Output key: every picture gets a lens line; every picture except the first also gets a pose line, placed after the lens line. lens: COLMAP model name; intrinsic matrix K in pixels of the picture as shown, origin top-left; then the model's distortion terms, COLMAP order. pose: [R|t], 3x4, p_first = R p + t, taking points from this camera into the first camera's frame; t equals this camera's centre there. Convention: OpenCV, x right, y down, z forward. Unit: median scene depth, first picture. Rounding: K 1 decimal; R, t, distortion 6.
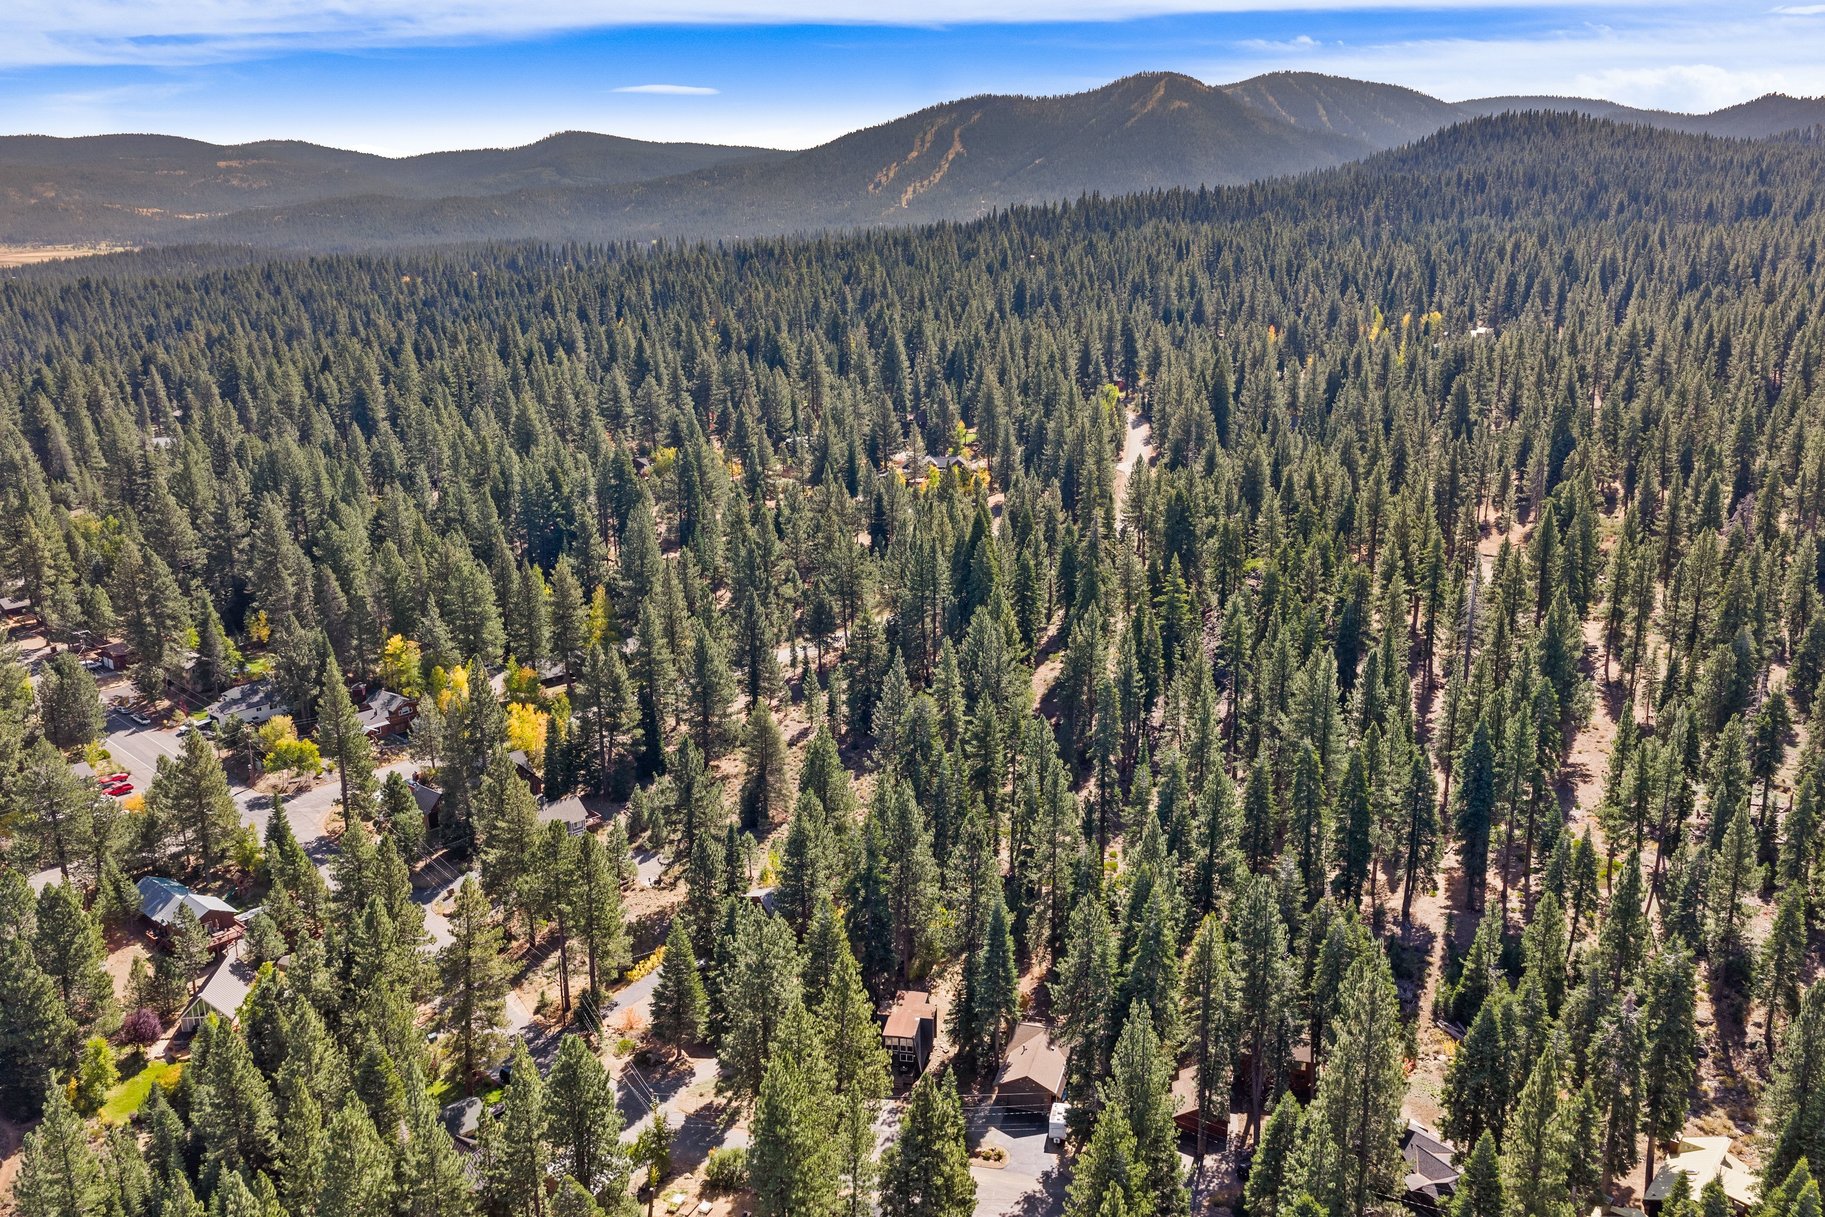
lens RADIAL K [[1505.2, 0, 913.1], [0, 1505.2, 619.1], [0, 0, 1]] dist [0.016317, -0.023877]
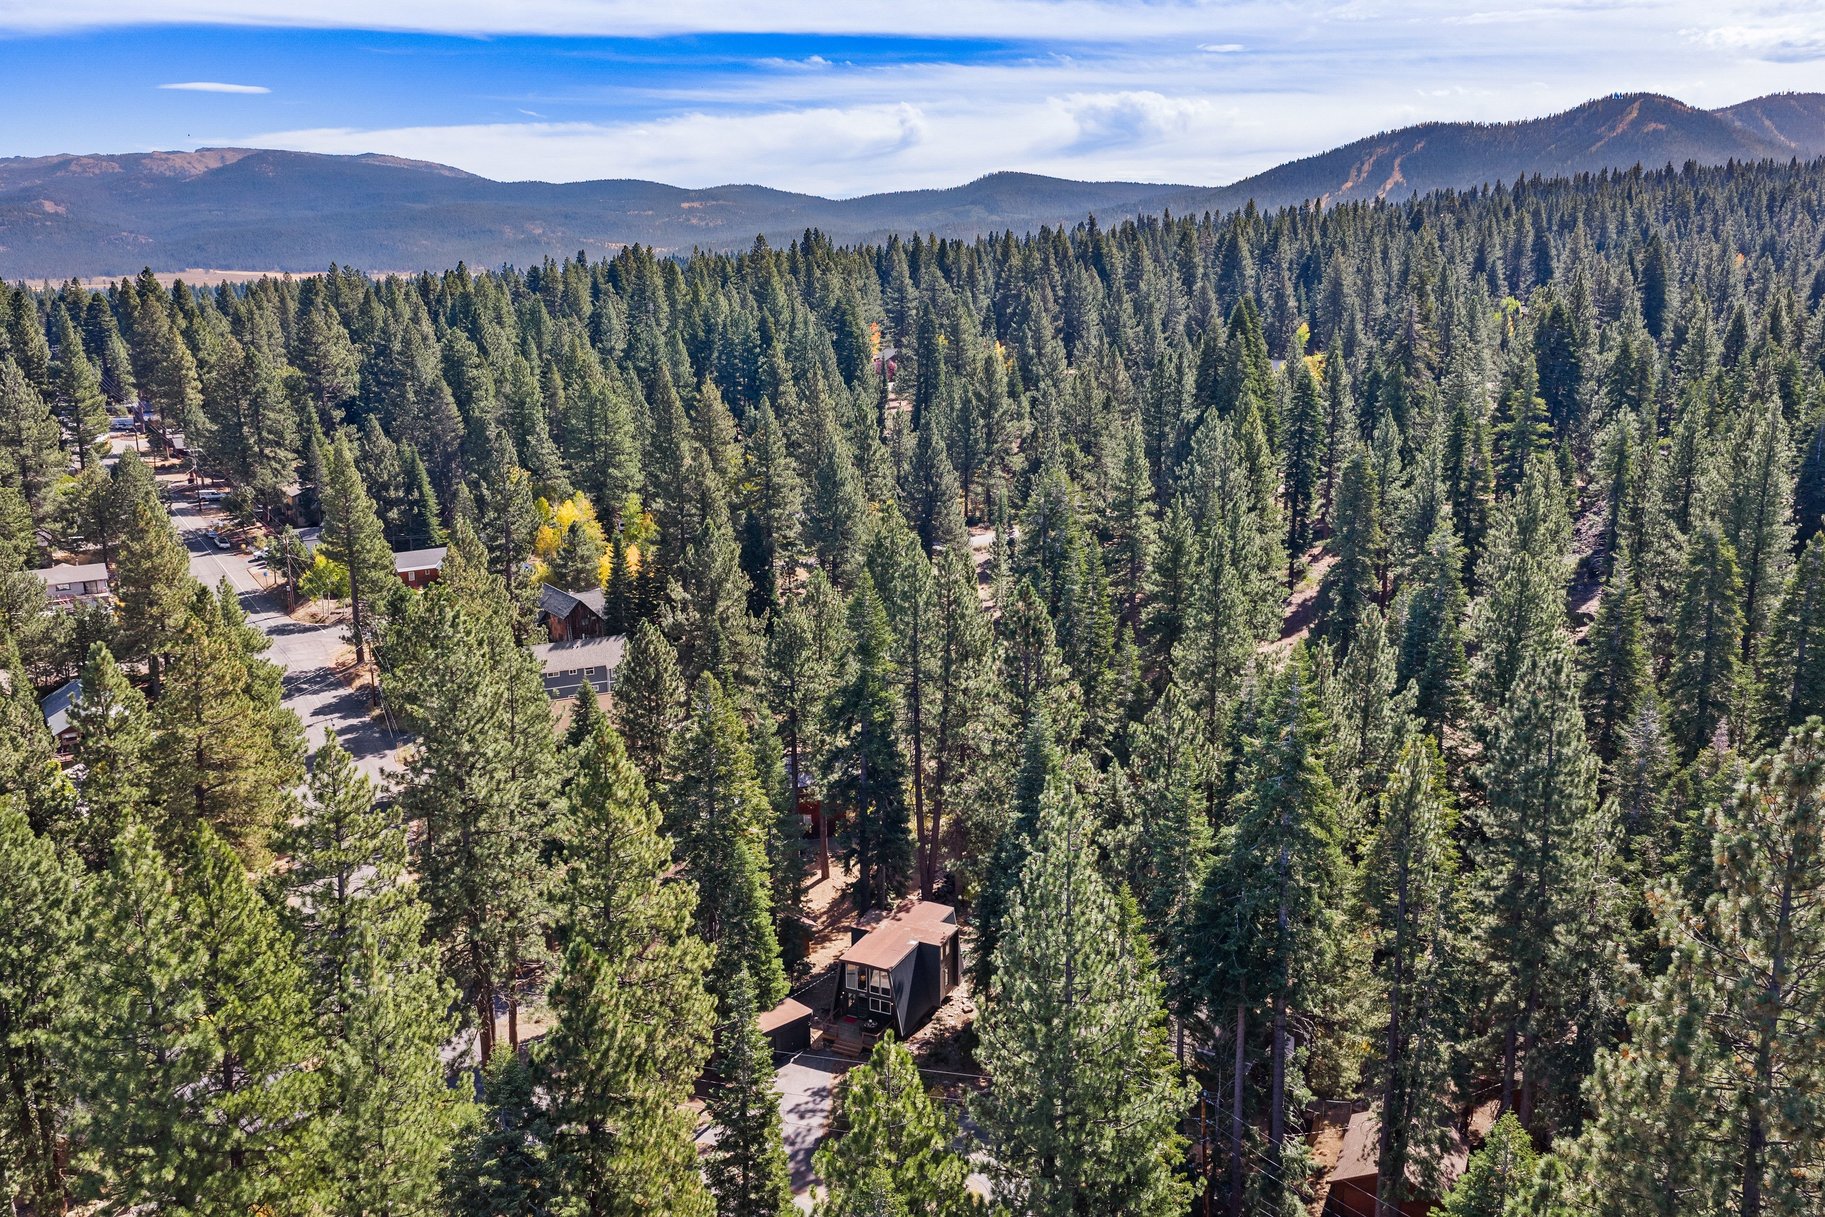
lens RADIAL K [[1508.8, 0, 911.1], [0, 1508.8, 613.3], [0, 0, 1]] dist [0.007667, -0.011801]
pose [[0.962117, 0.063351, -0.265174, 0.134840], [-0.072136, 0.997118, -0.023511, 0.145690], [0.262920, 0.041749, 0.963914, 0.420162]]
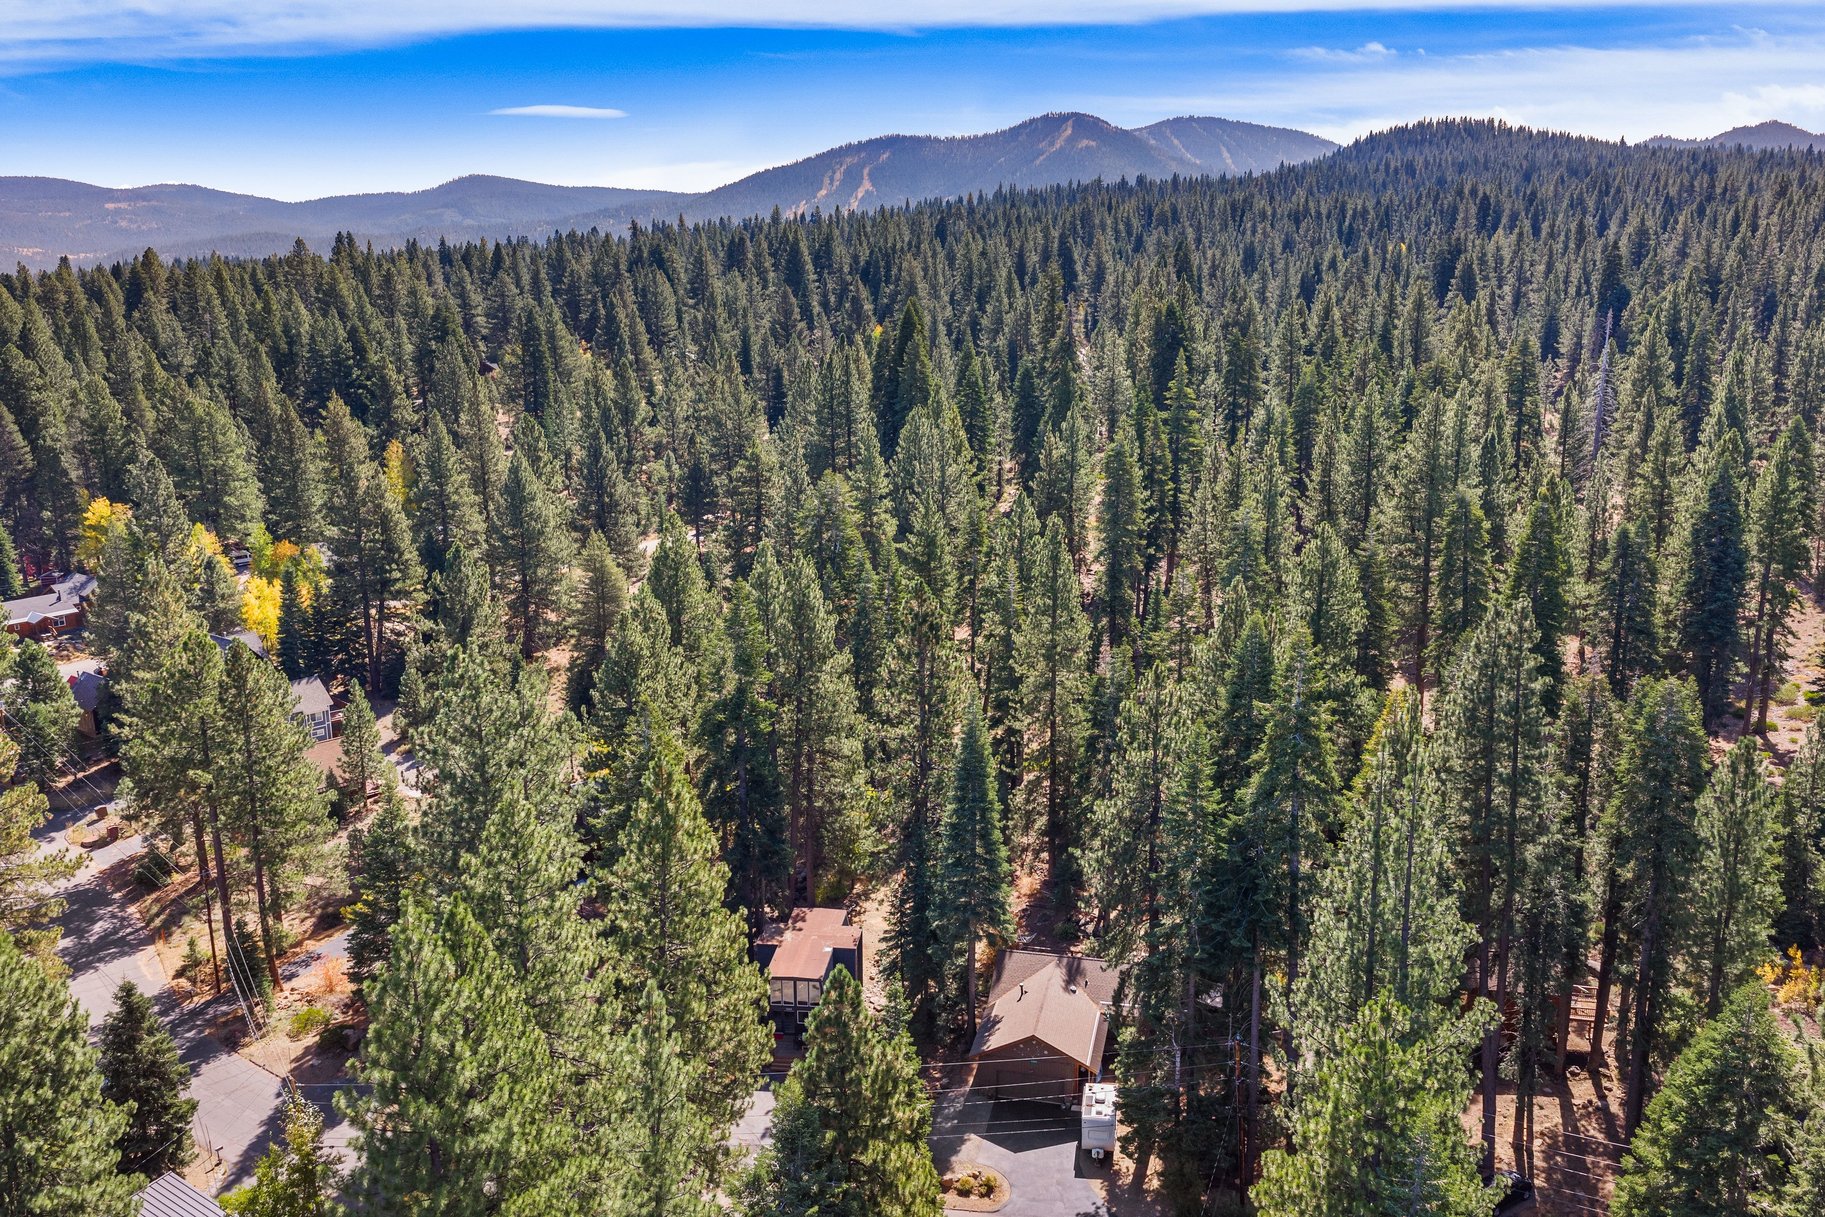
lens RADIAL K [[1508.8, 0, 911.1], [0, 1508.8, 613.3], [0, 0, 1]] dist [0.007667, -0.011801]
pose [[0.998404, -0.014761, 0.054507, 0.004526], [0.016735, 0.999214, -0.035944, 0.150690], [-0.053933, 0.036799, 0.997866, 0.405382]]
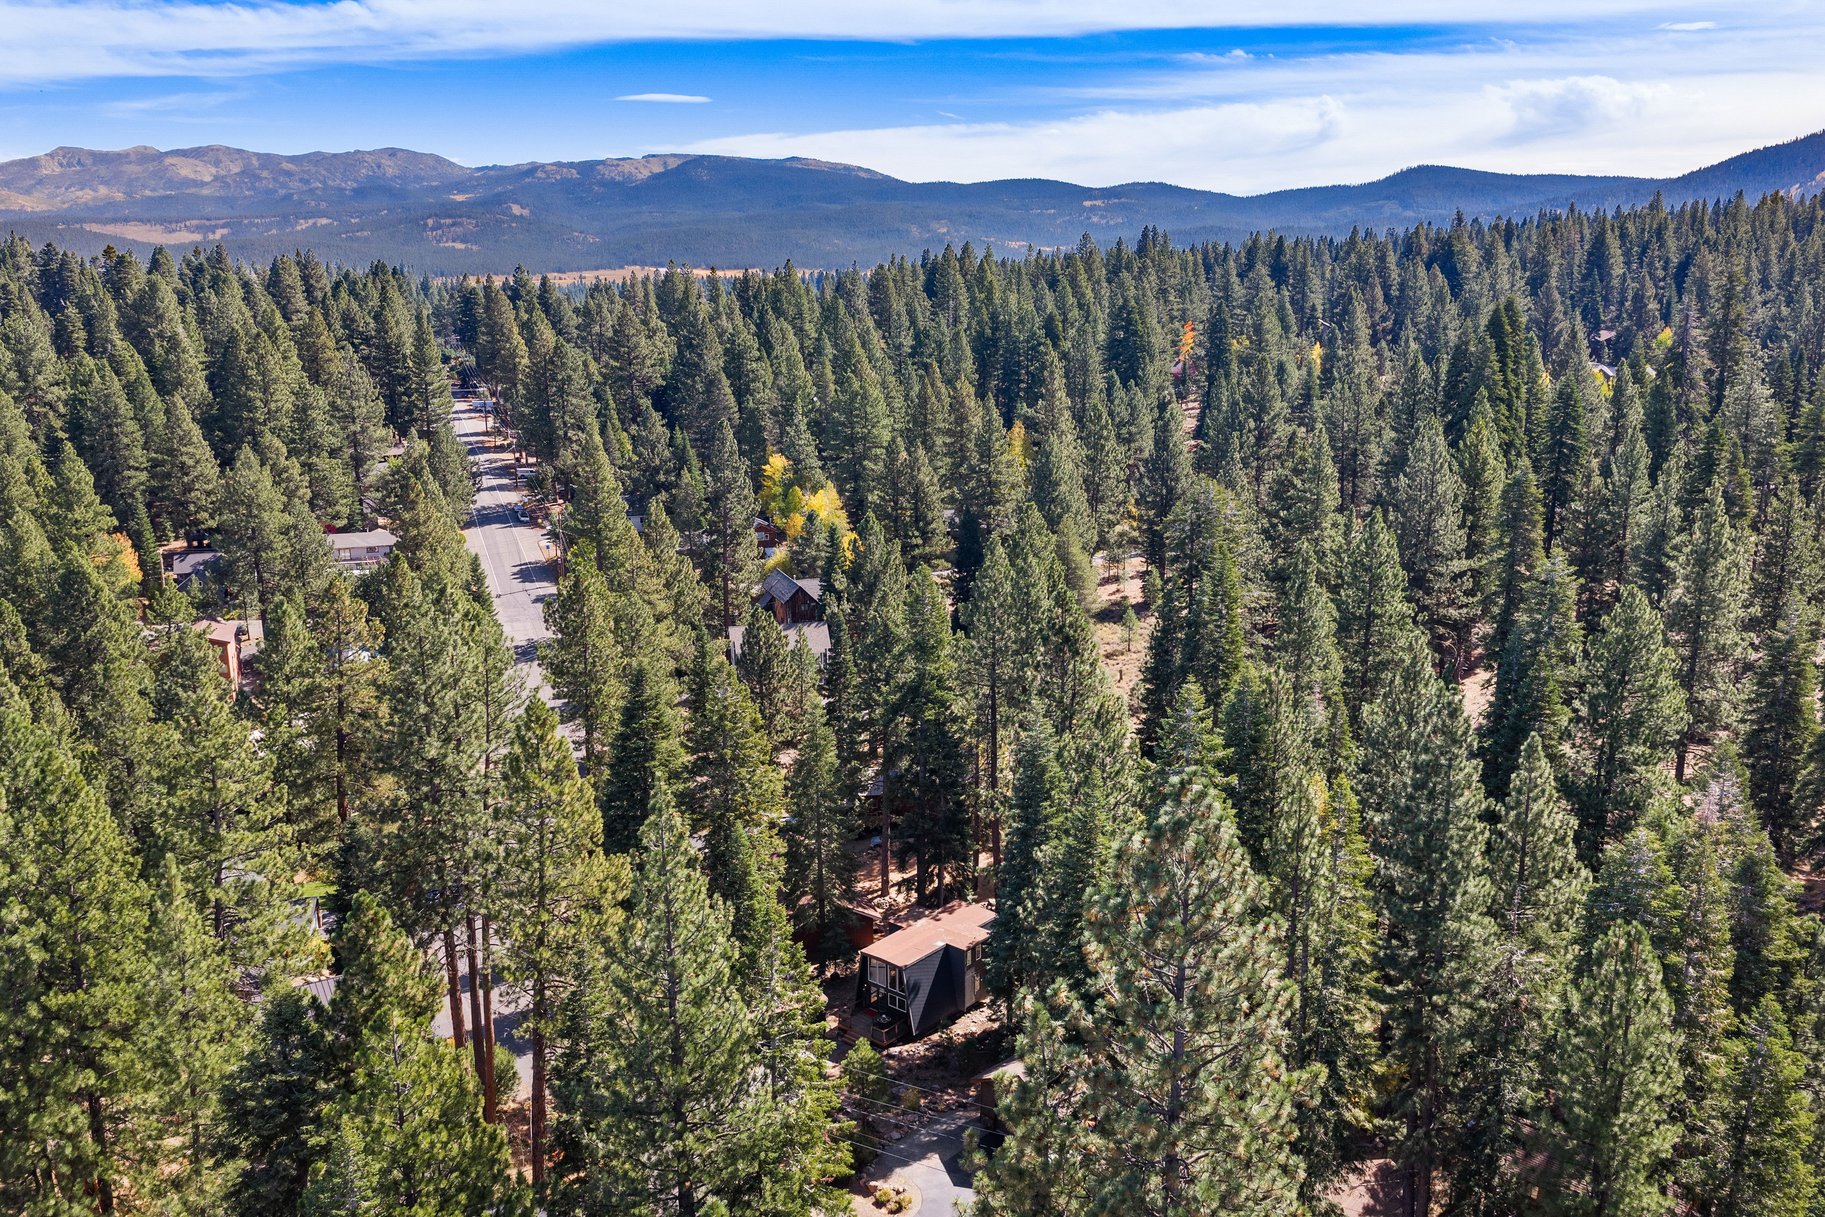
lens RADIAL K [[1505.2, 0, 913.1], [0, 1505.2, 619.1], [0, 0, 1]] dist [0.016317, -0.023877]
pose [[0.861002, 0.120128, -0.494211, 0.240935], [-0.133871, 0.990969, 0.007649, 0.133366], [0.490667, 0.059574, 0.869308, 0.465833]]
